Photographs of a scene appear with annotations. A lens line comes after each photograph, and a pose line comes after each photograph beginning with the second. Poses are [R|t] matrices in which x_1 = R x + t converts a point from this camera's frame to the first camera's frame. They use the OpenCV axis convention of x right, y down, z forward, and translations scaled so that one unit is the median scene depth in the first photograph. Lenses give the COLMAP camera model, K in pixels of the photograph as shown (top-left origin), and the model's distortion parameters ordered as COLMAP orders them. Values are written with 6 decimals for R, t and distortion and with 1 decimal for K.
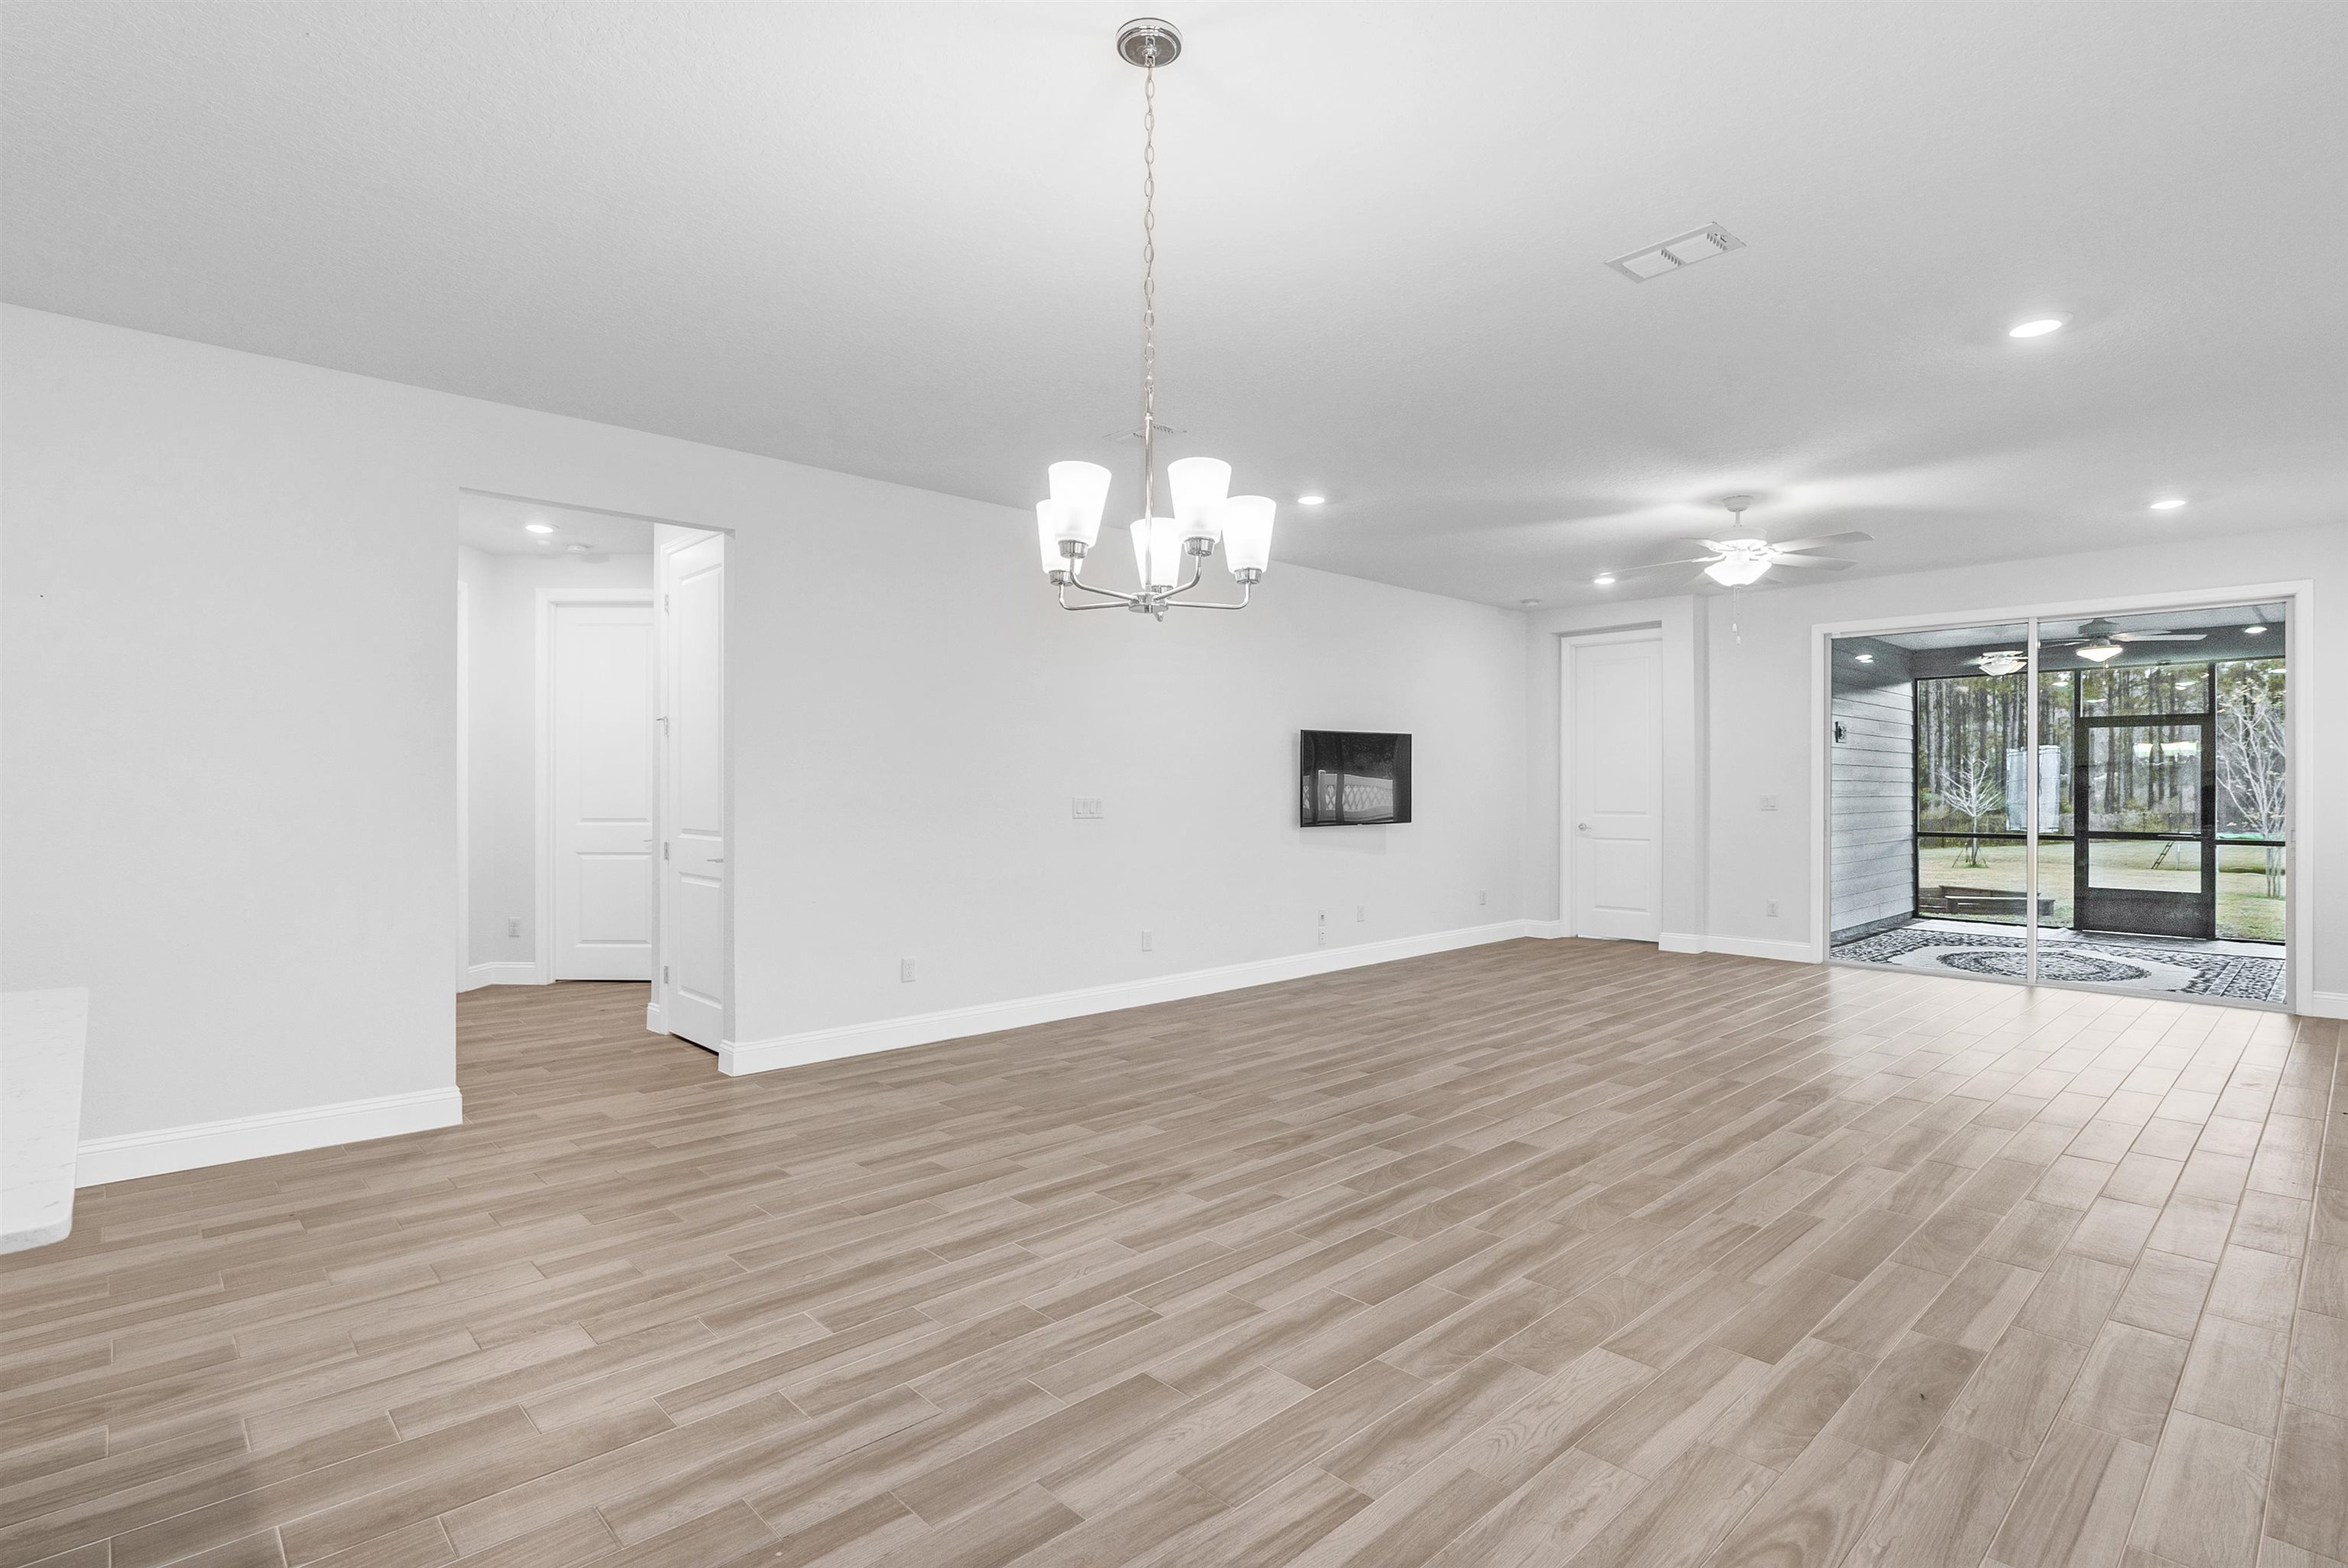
lens RADIAL K [[1104.6, 0, 1175.5], [0, 1104.6, 770.9], [0, 0, 1]] dist [-0.004229, -0.000284]
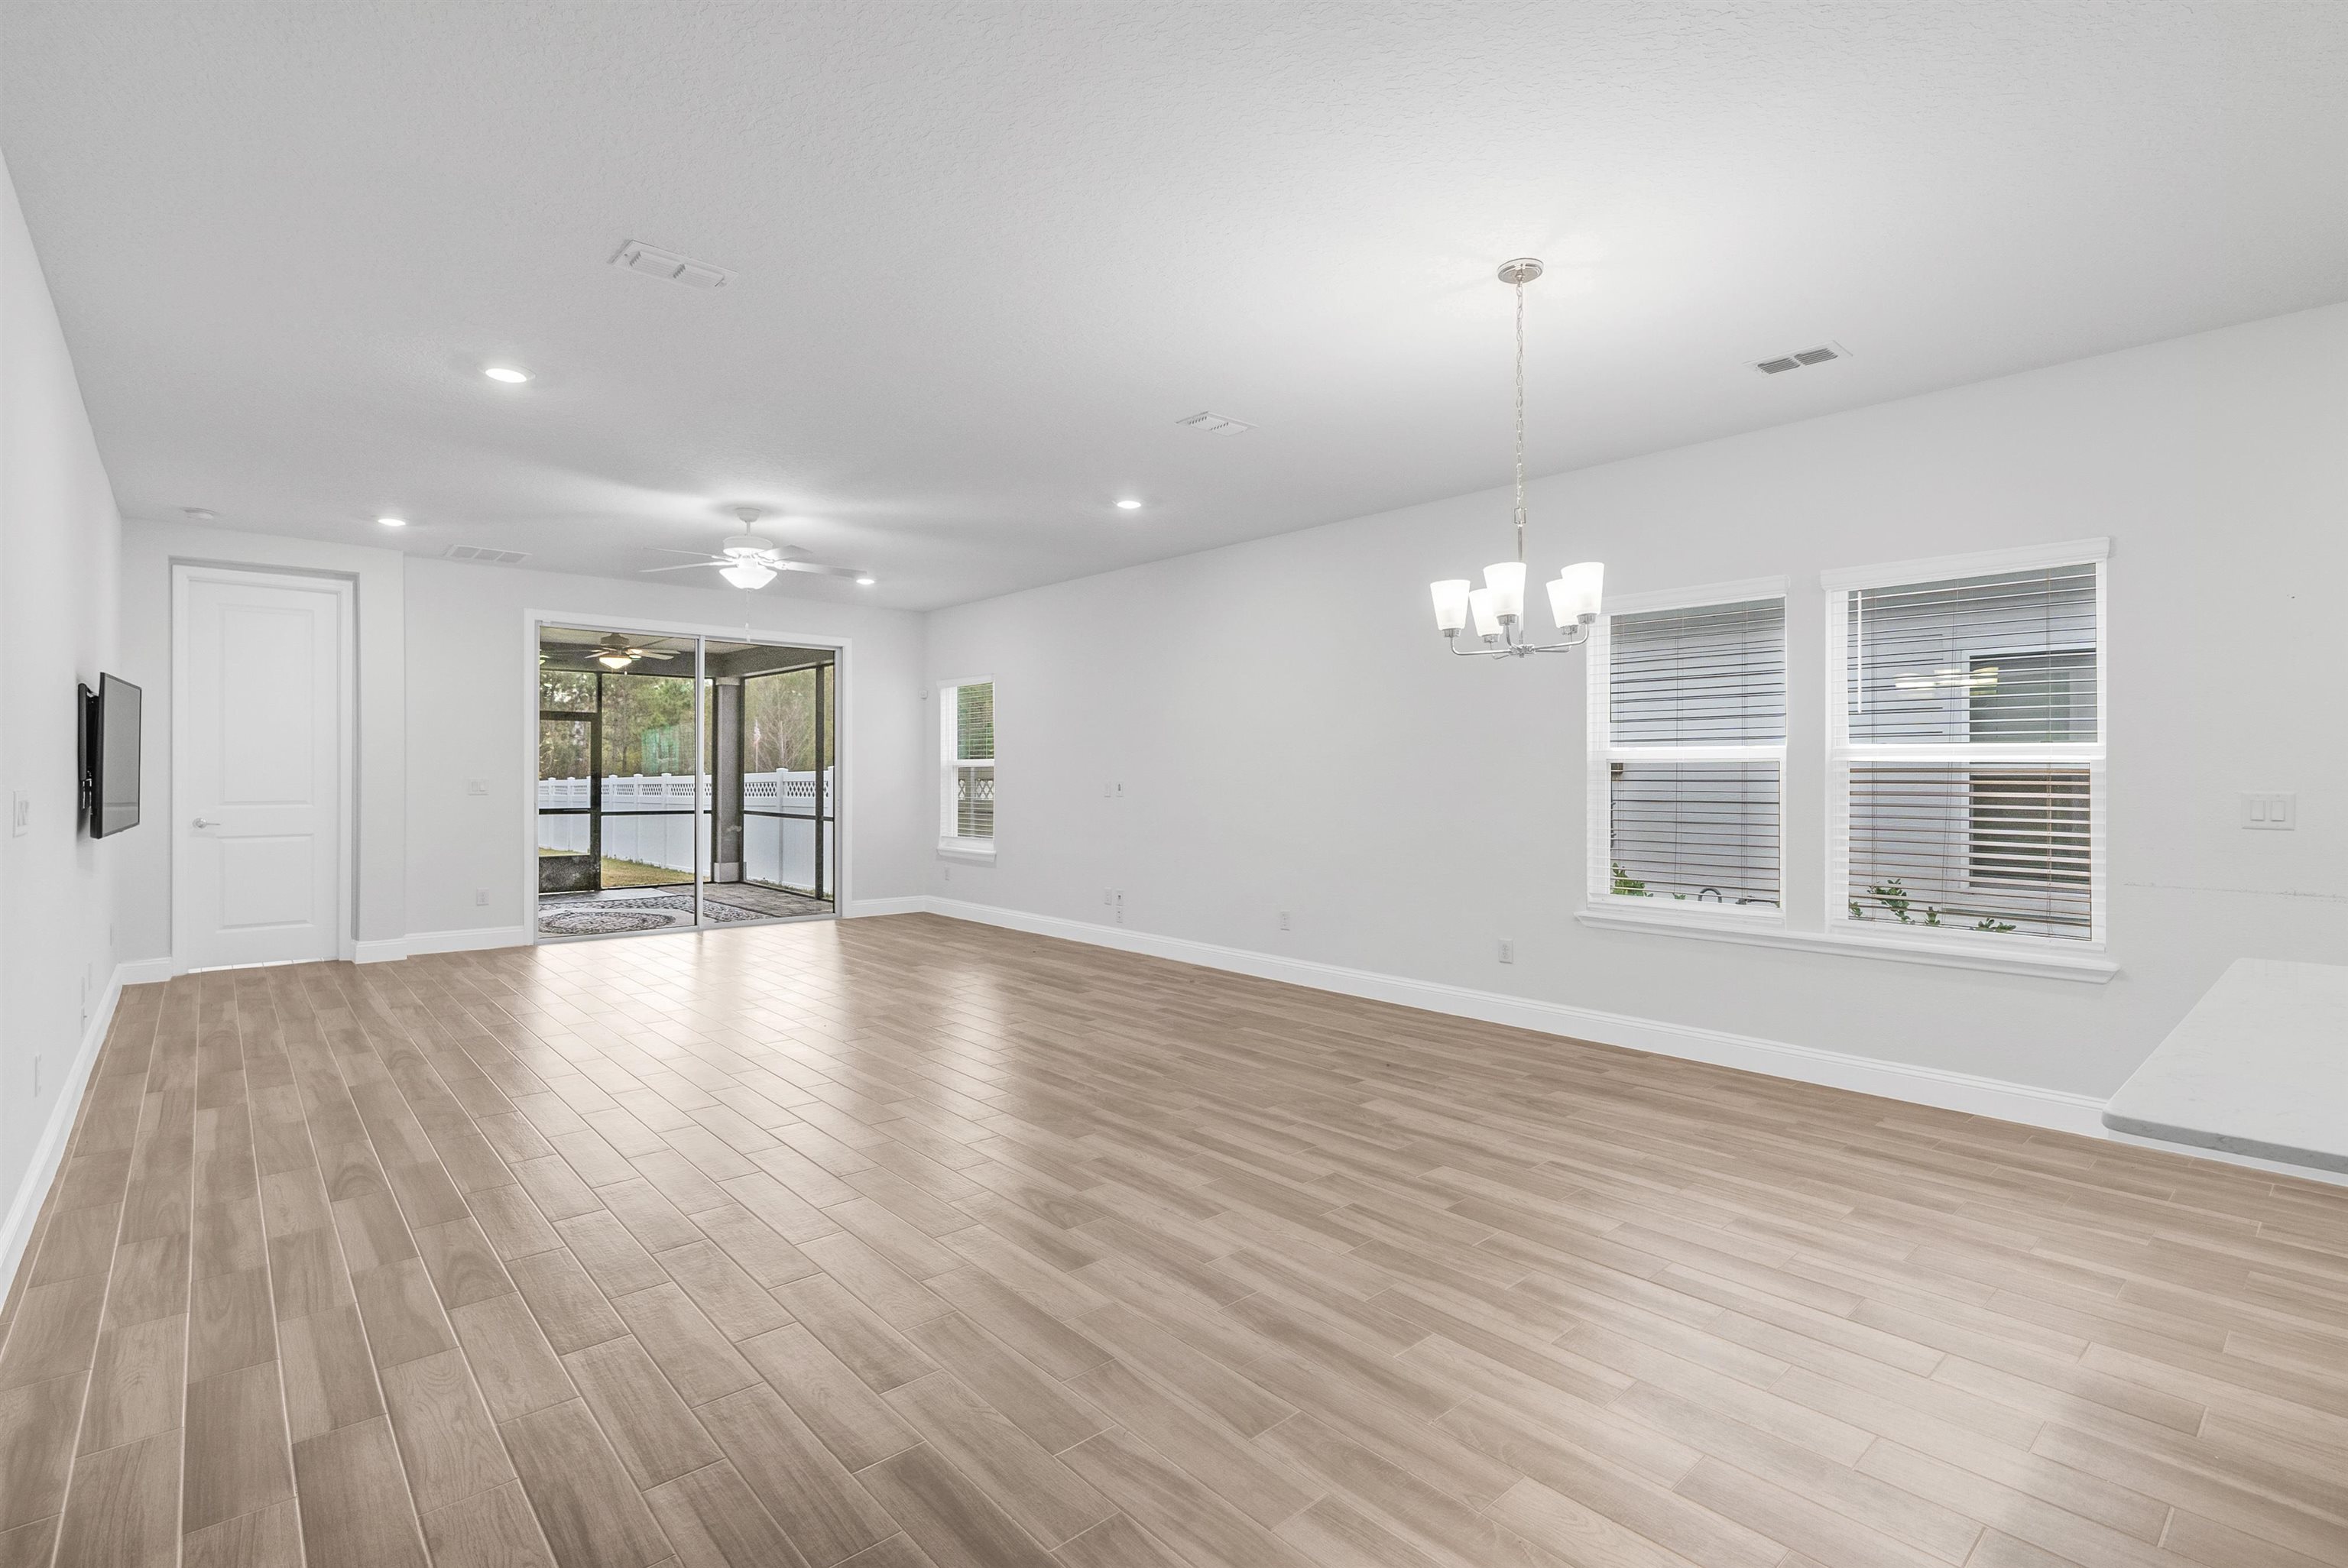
lens RADIAL K [[1104.6, 0, 1175.5], [0, 1104.6, 770.9], [0, 0, 1]] dist [-0.004229, -0.000284]
pose [[0.033142, 0.003777, 0.999444, -1.067324], [-0.021041, 0.999774, -0.003080, 0.014131], [-0.999229, -0.020927, 0.033214, 0.990001]]
